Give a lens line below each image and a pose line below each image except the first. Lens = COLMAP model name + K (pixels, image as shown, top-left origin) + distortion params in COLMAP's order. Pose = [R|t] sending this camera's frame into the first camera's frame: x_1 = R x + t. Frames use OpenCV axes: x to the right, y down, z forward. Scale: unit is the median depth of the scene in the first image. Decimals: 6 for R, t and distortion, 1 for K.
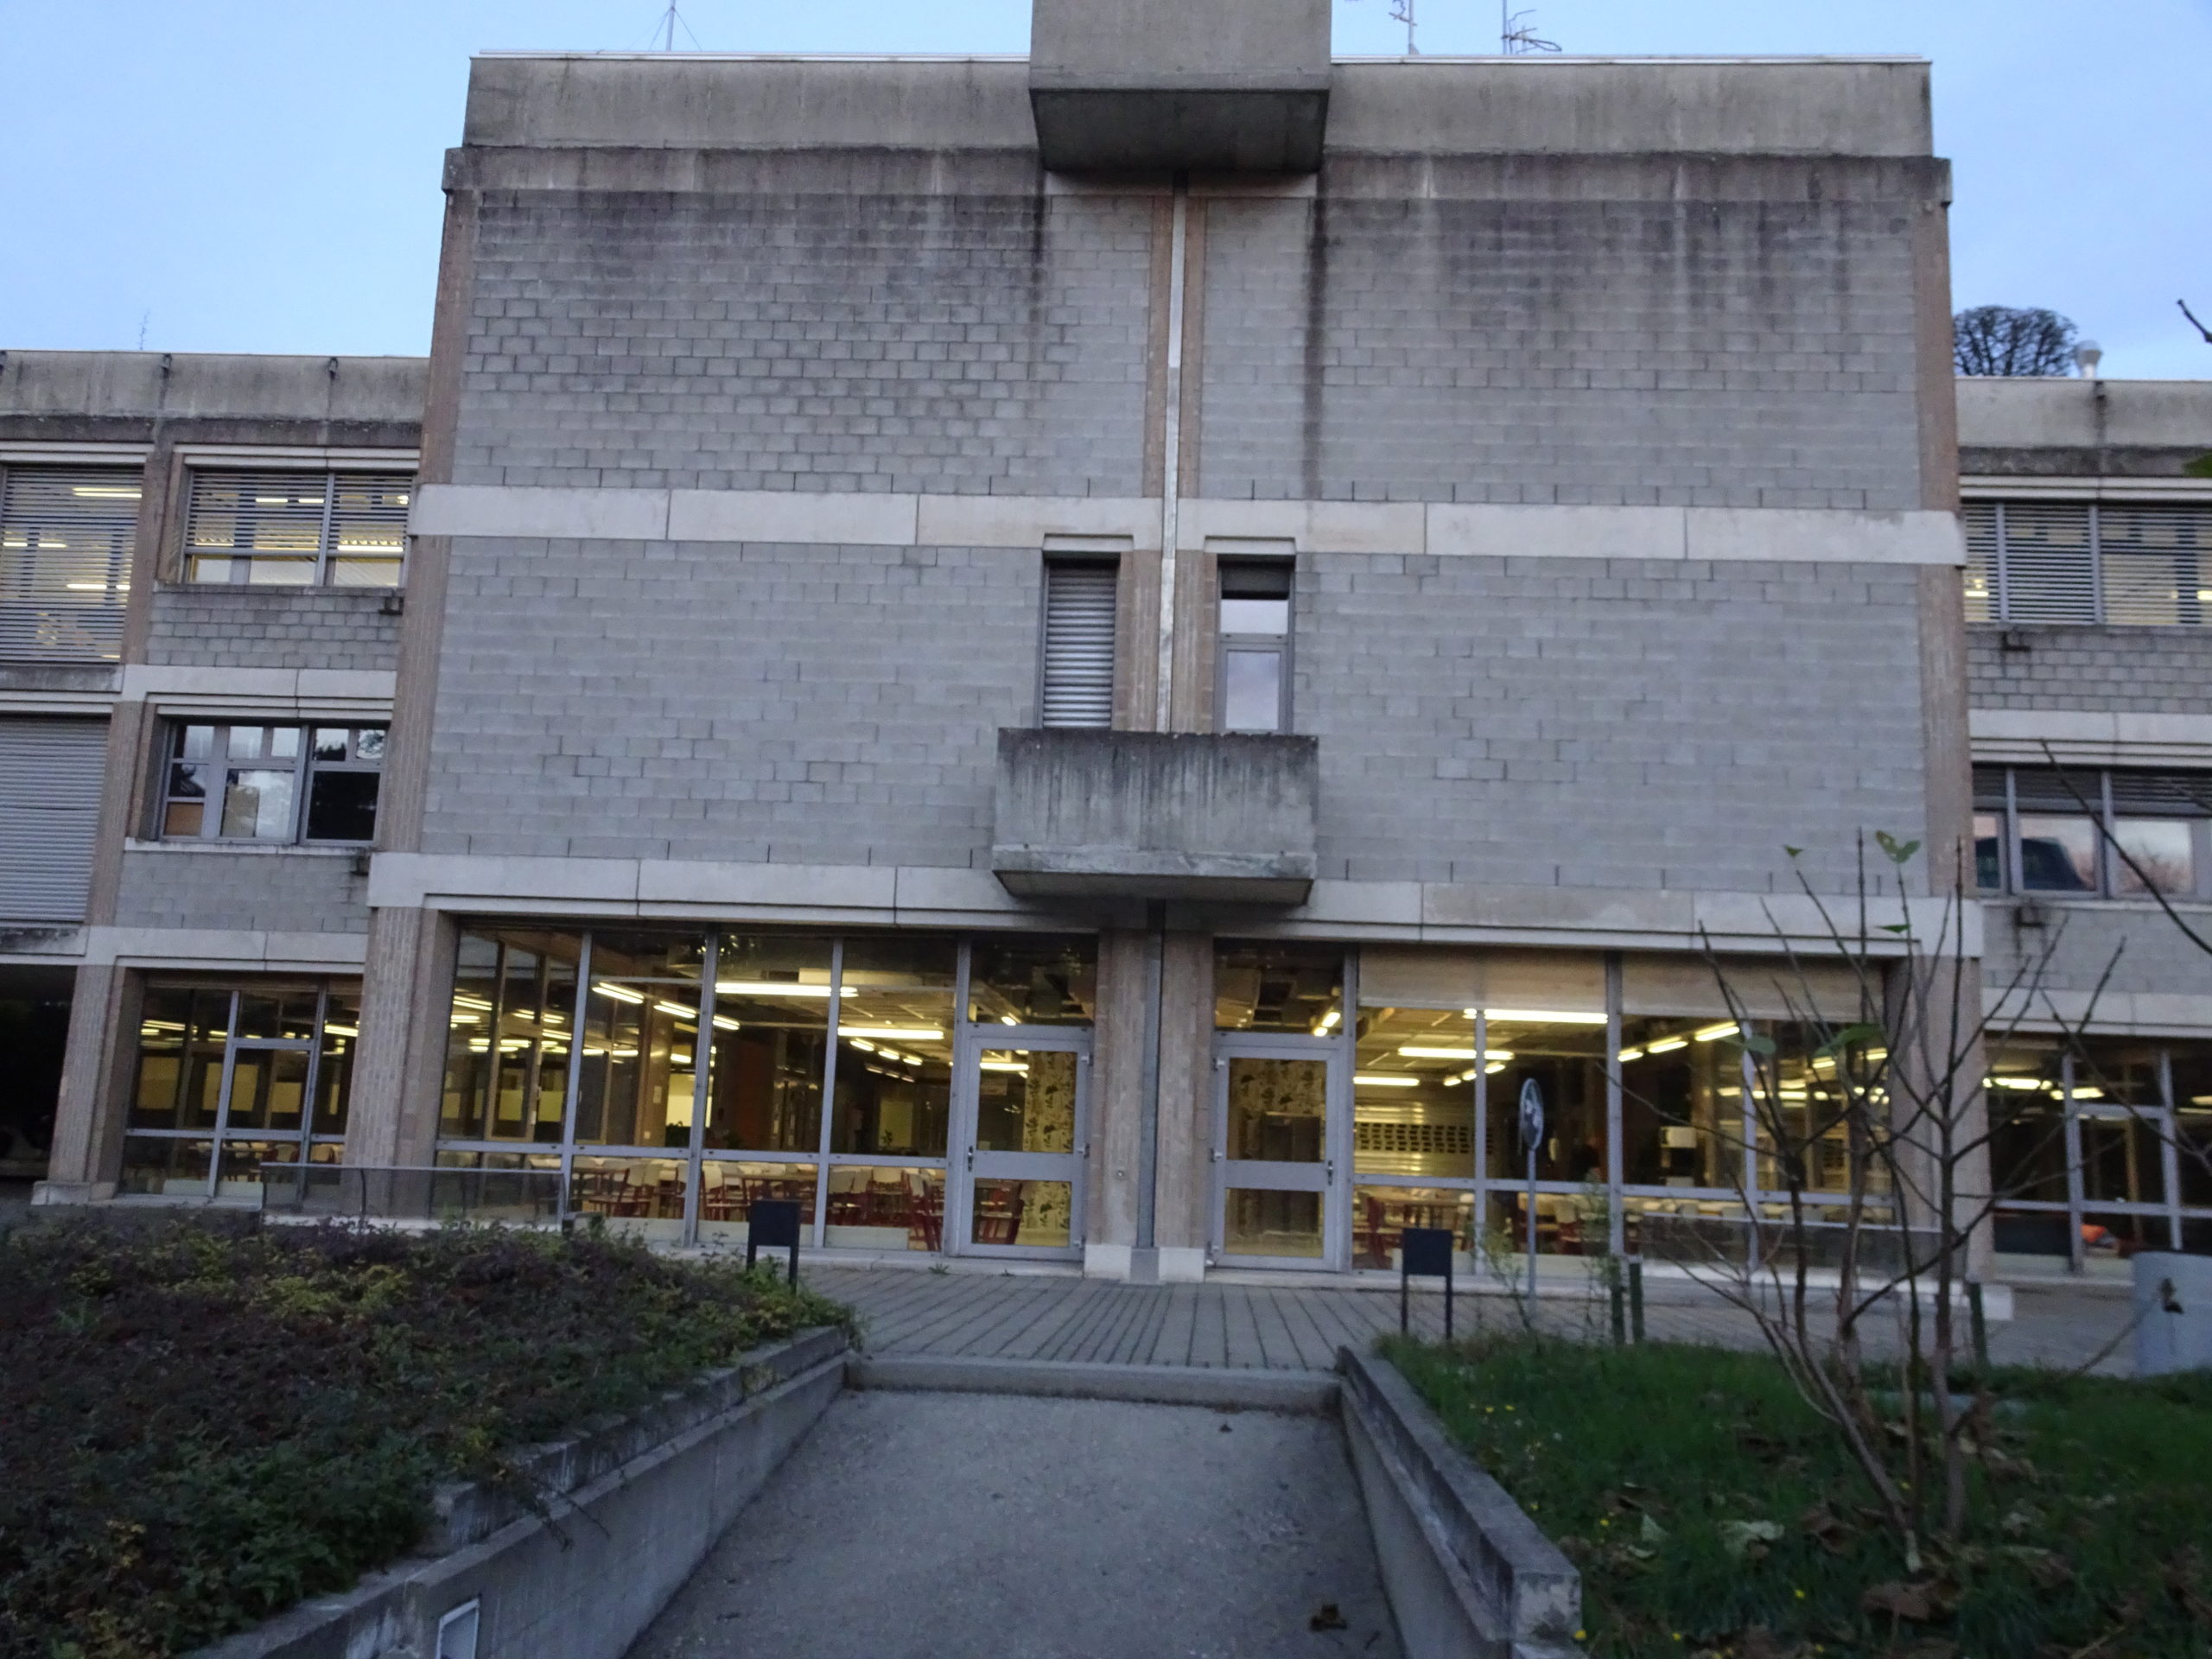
lens RADIAL K [[1757.0, 0, 1108.9], [0, 1757.0, 837.1], [0, 0, 1]] dist [0.010563, 0.006756]
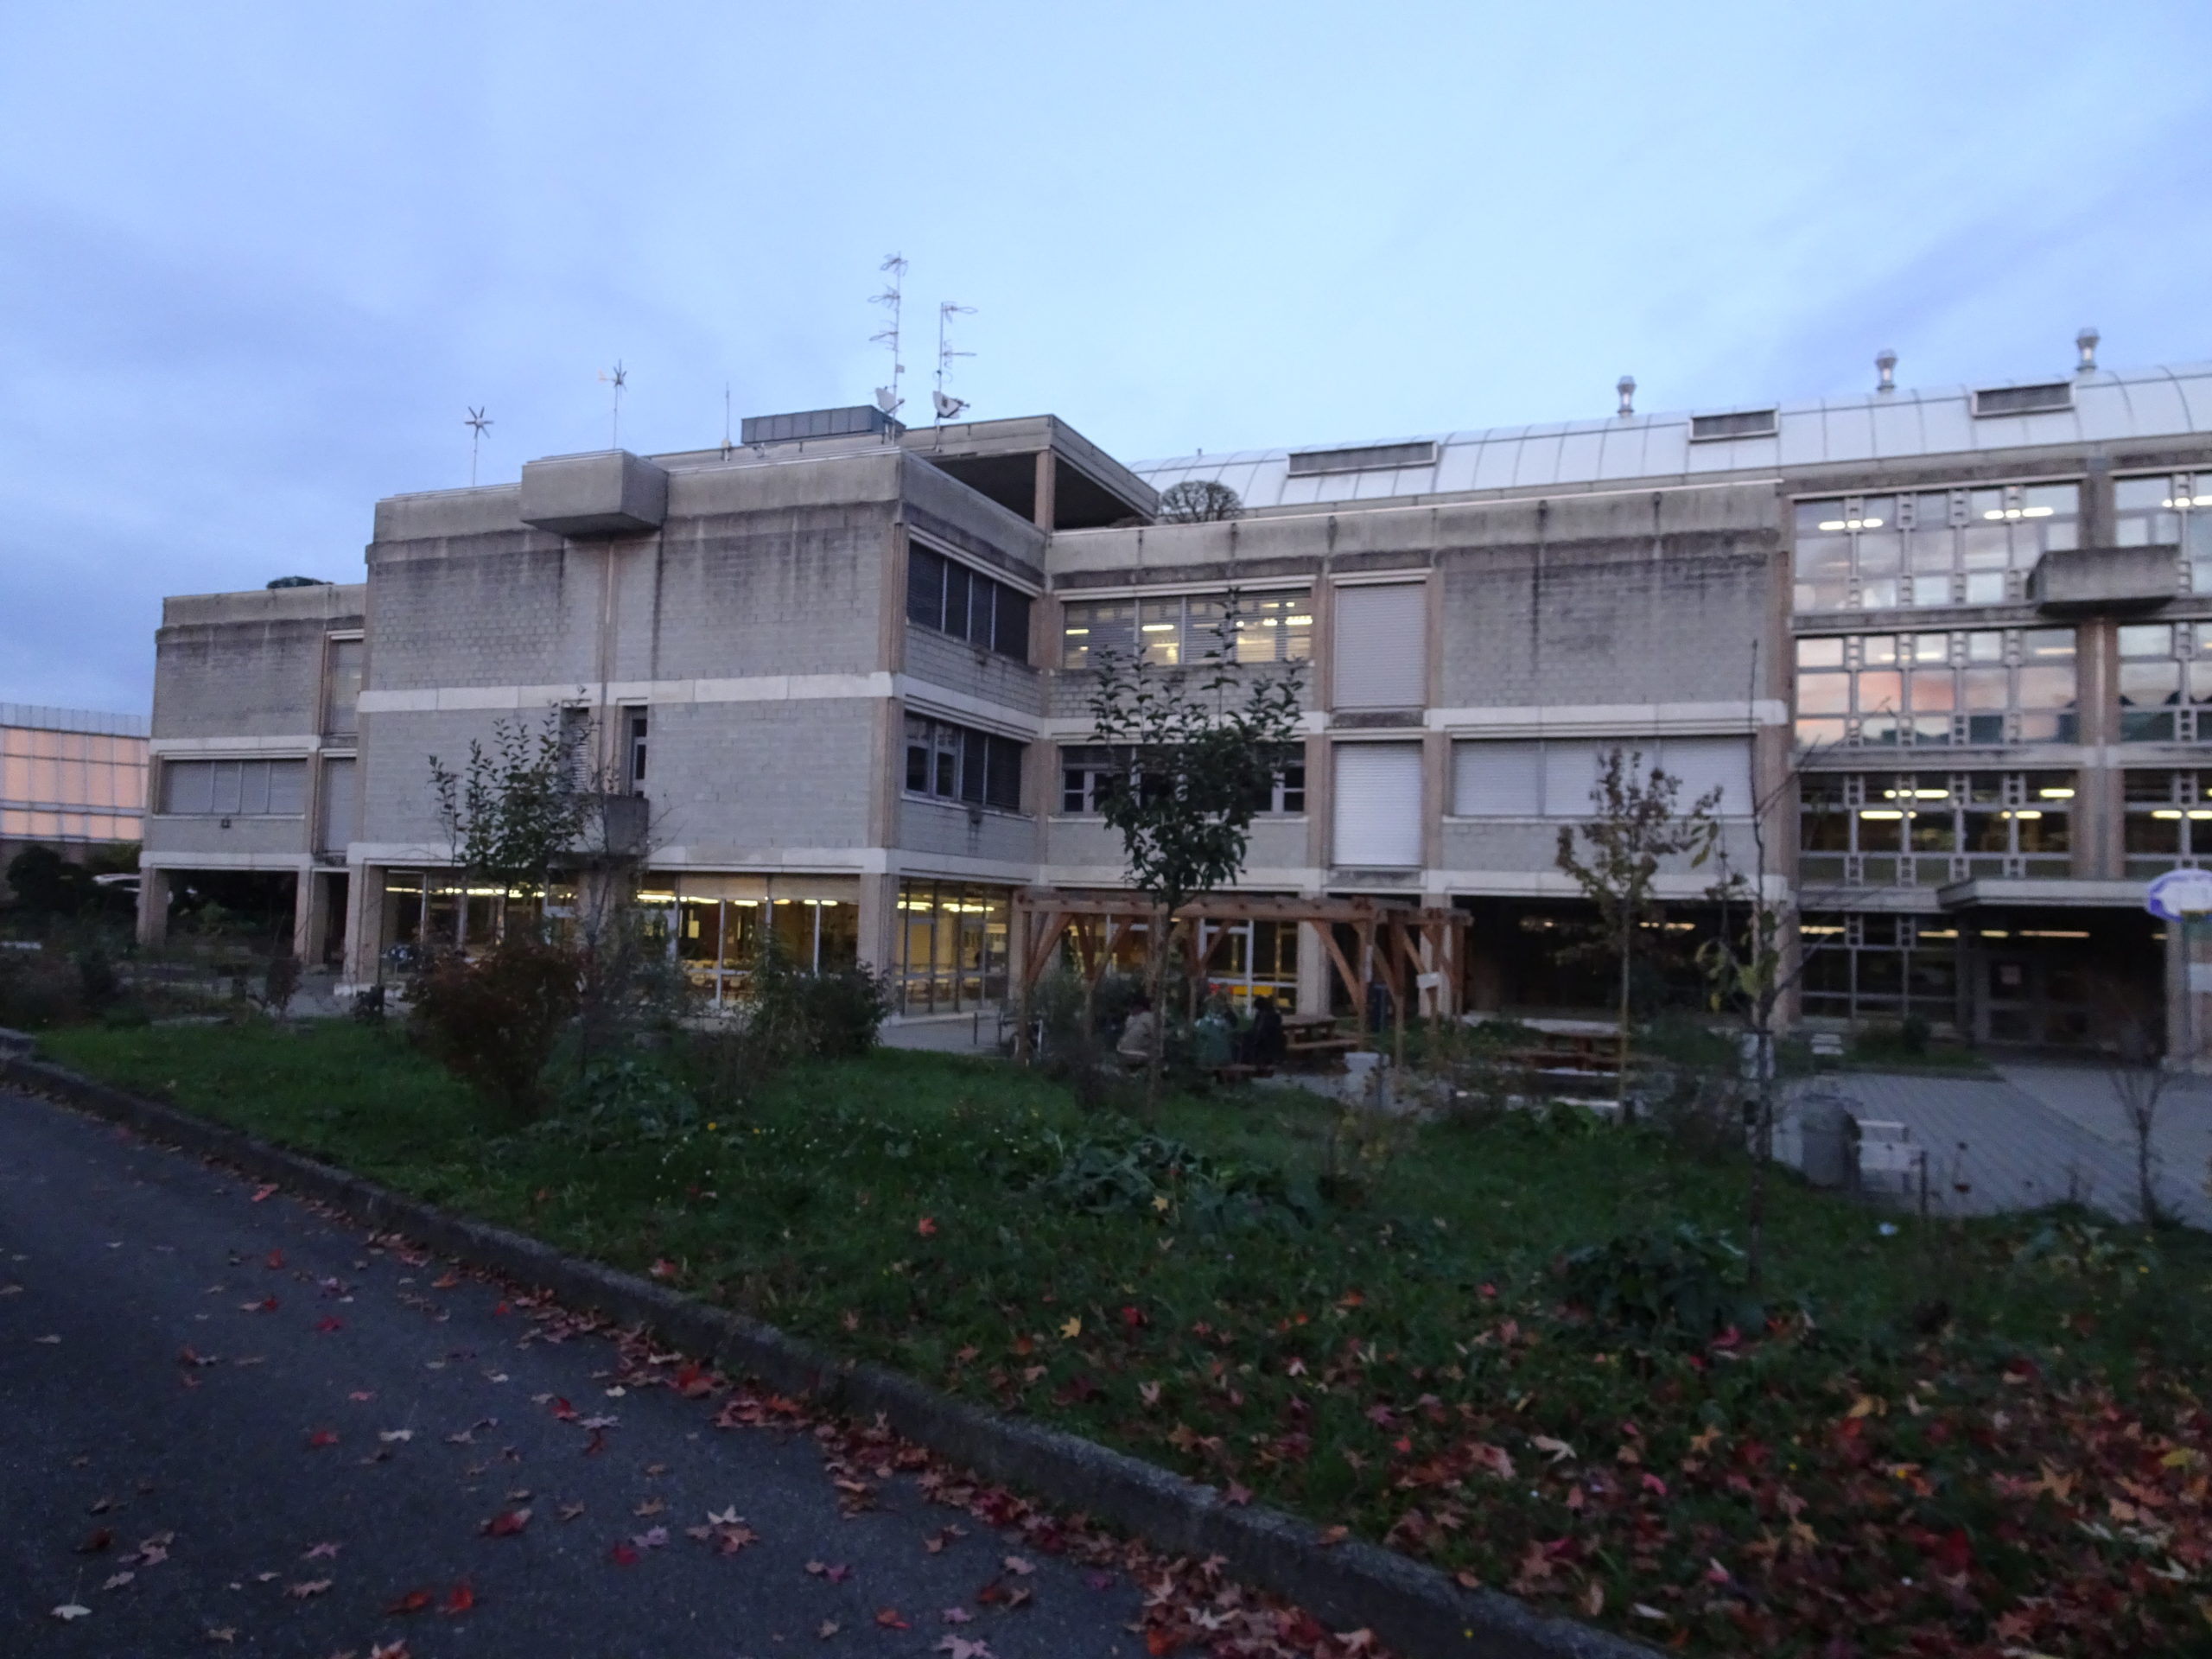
lens RADIAL K [[1568.8, 0, 1103.8], [0, 1568.8, 826.0], [0, 0, 1]] dist [-0.005659, -0.002484]
pose [[0.946239, -0.031588, -0.321922, 1.301592], [0.061367, 0.994677, 0.082777, -0.132438], [0.317594, -0.098082, 0.943140, -0.756682]]
